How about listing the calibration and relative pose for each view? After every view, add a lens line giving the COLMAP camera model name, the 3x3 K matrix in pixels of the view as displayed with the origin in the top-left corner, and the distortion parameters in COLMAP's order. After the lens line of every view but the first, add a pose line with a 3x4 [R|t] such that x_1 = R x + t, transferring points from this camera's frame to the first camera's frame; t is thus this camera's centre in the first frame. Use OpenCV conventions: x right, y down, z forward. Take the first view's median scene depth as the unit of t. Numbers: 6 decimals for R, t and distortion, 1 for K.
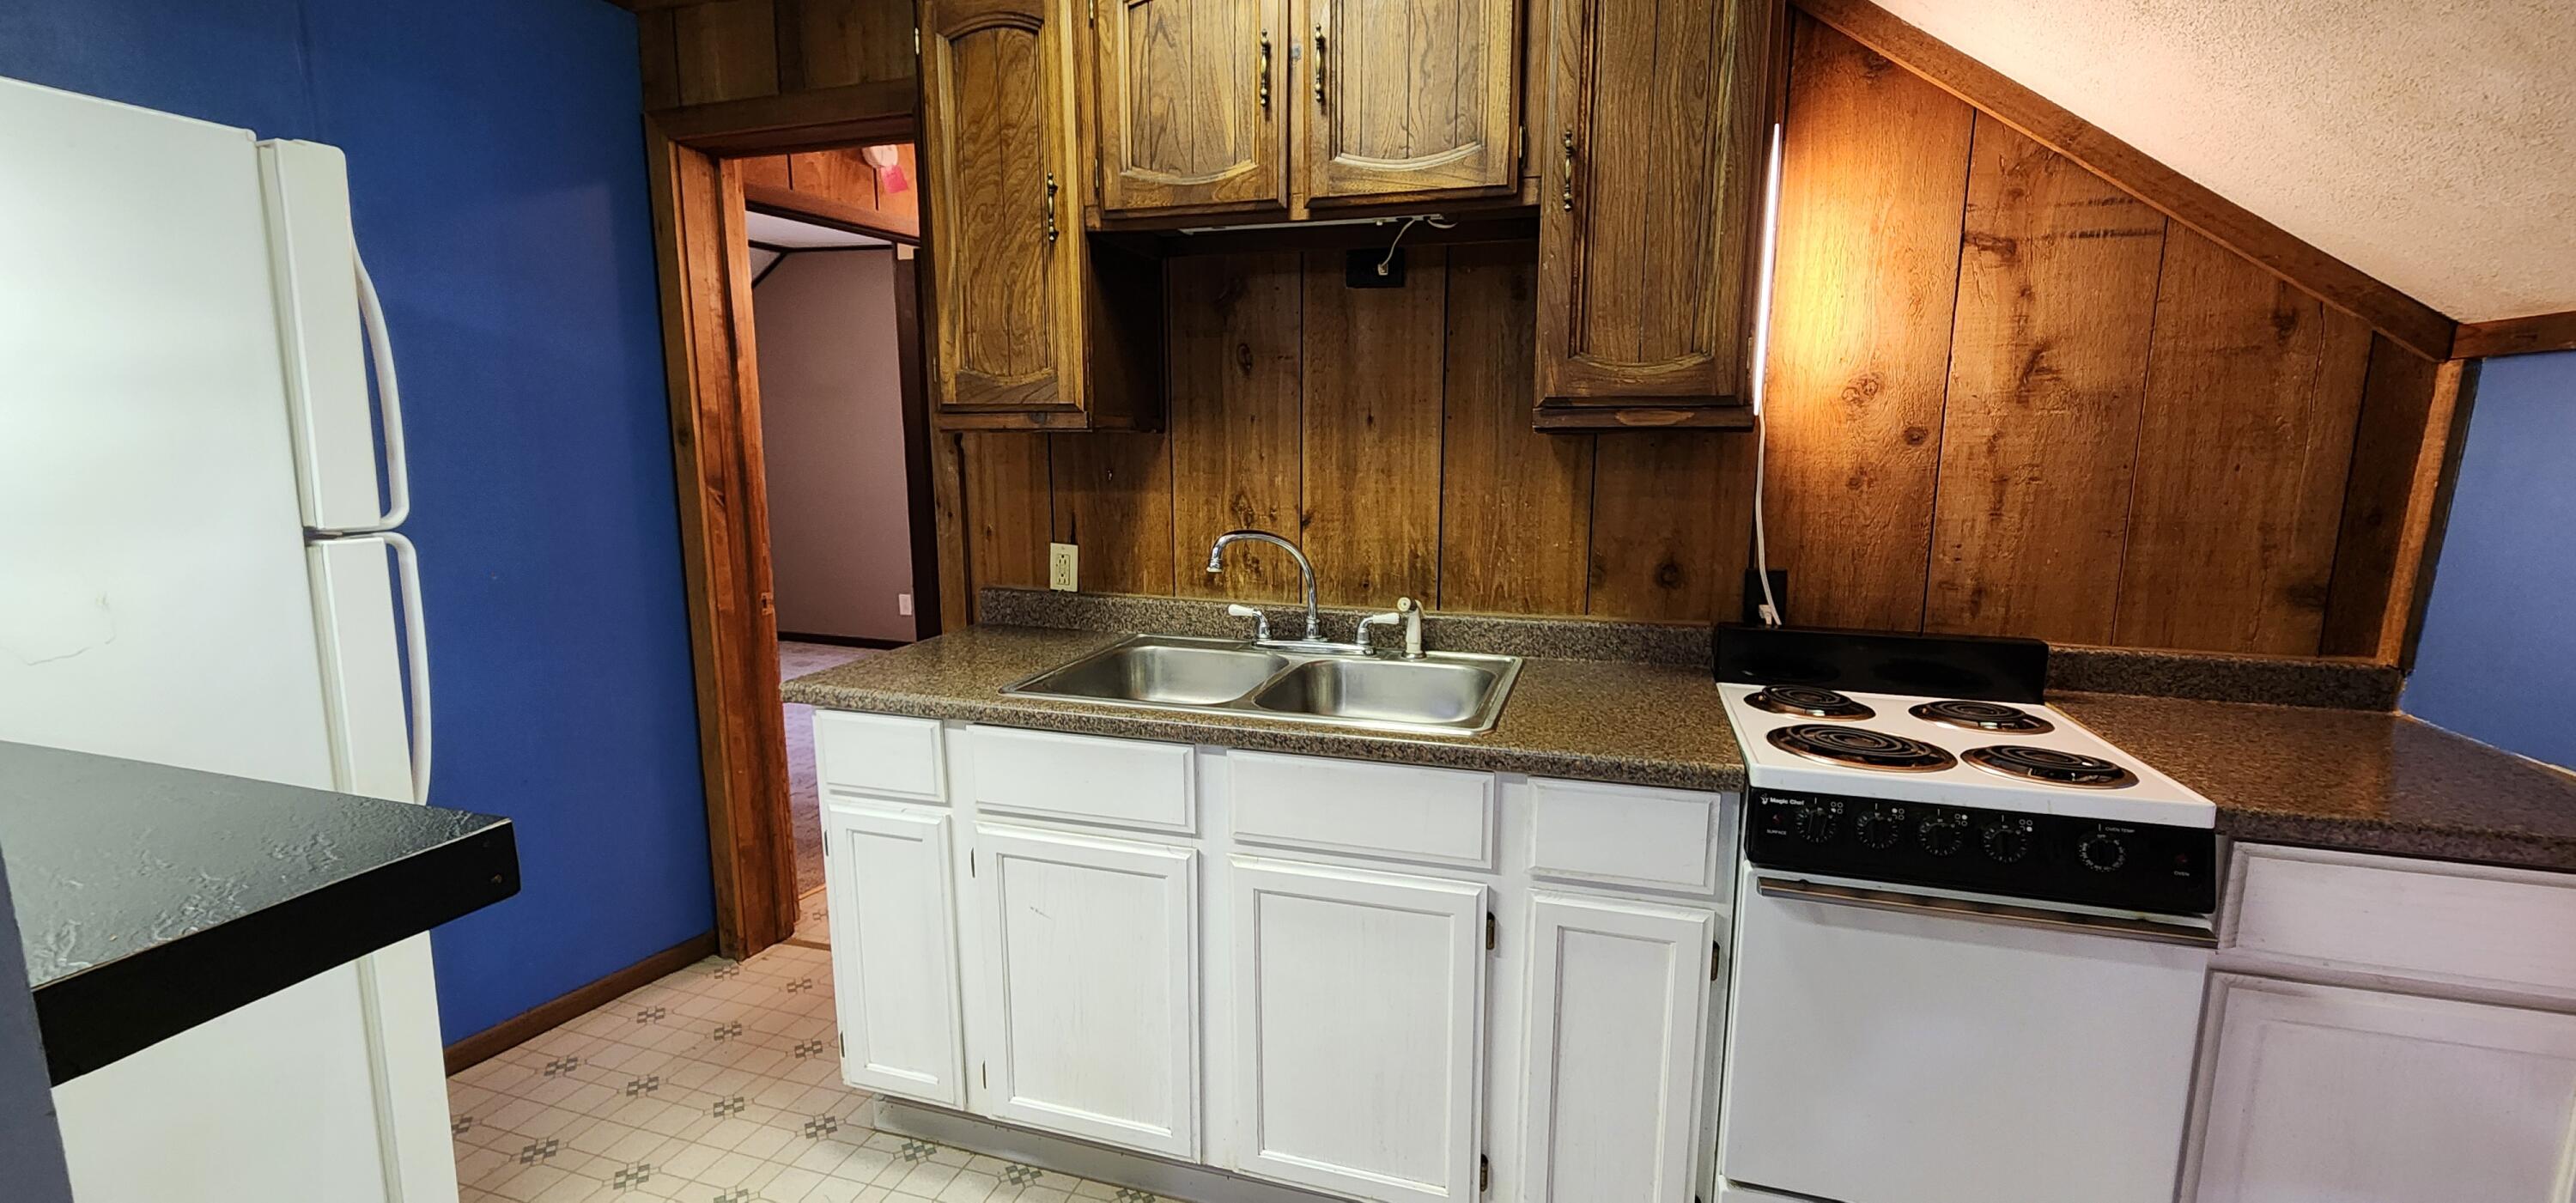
lens RADIAL K [[1051.3, 0, 1293.3], [0, 1051.3, 599.2], [0, 0, 1]] dist [0.000075, 0.001305]
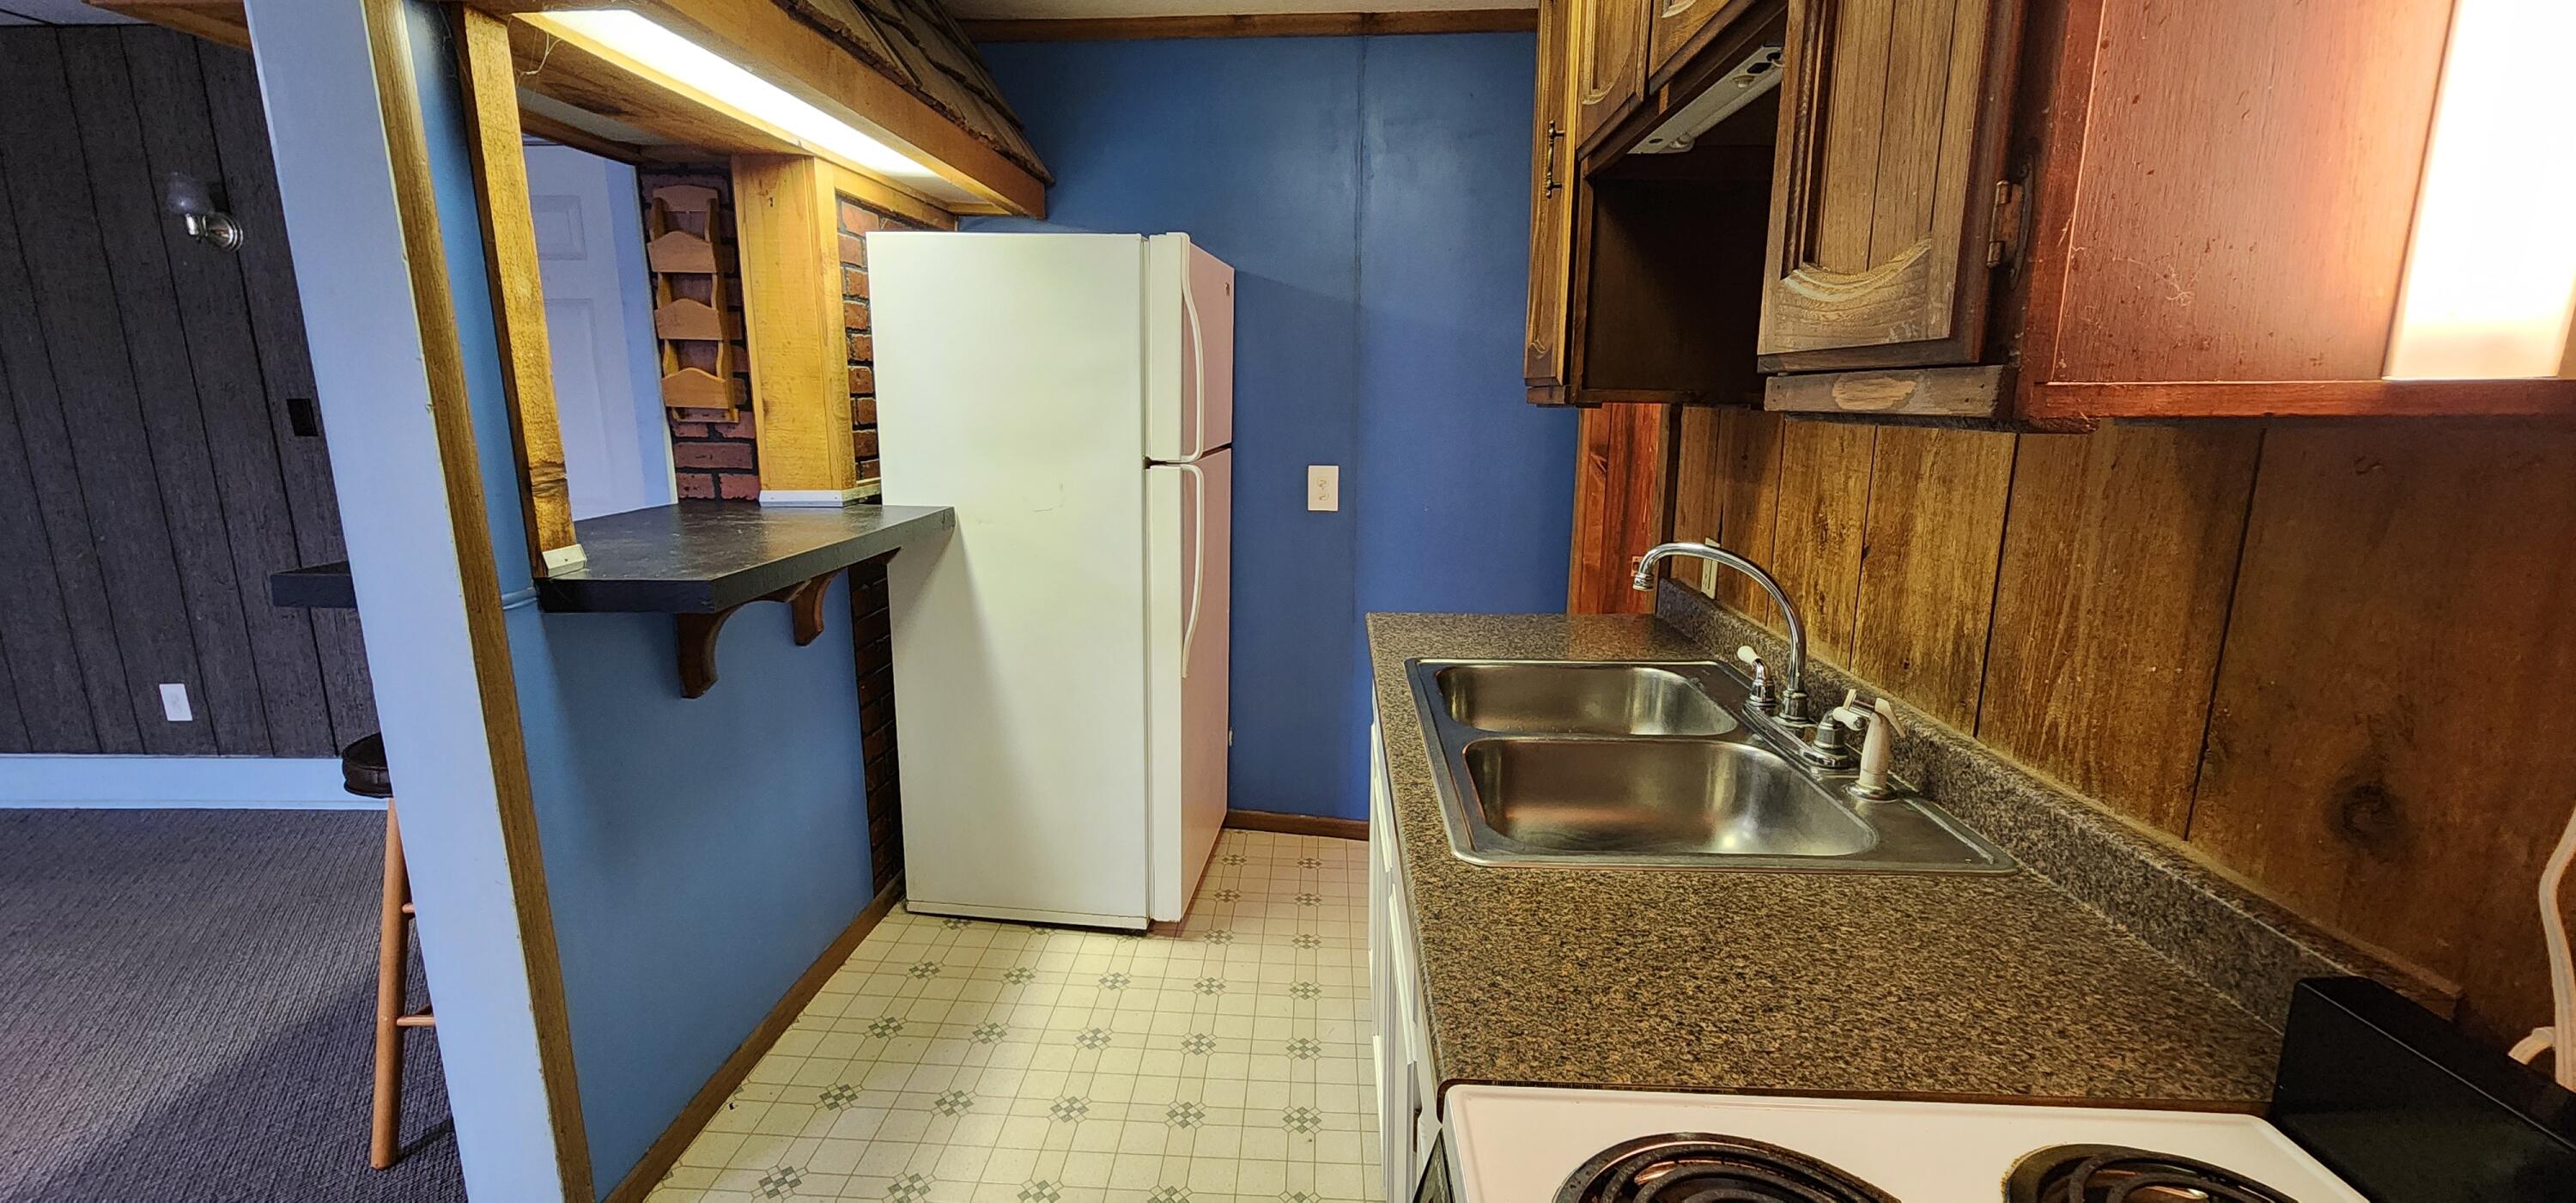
lens RADIAL K [[1051.3, 0, 1292.9], [0, 1051.3, 609.1], [0, 0, 1]] dist [0.000075, 0.001305]
pose [[0.262619, 0.192263, -0.945551, 0.618592], [-0.154321, 0.975702, 0.155533, -0.096532], [0.952479, 0.105072, 0.285908, 0.547945]]
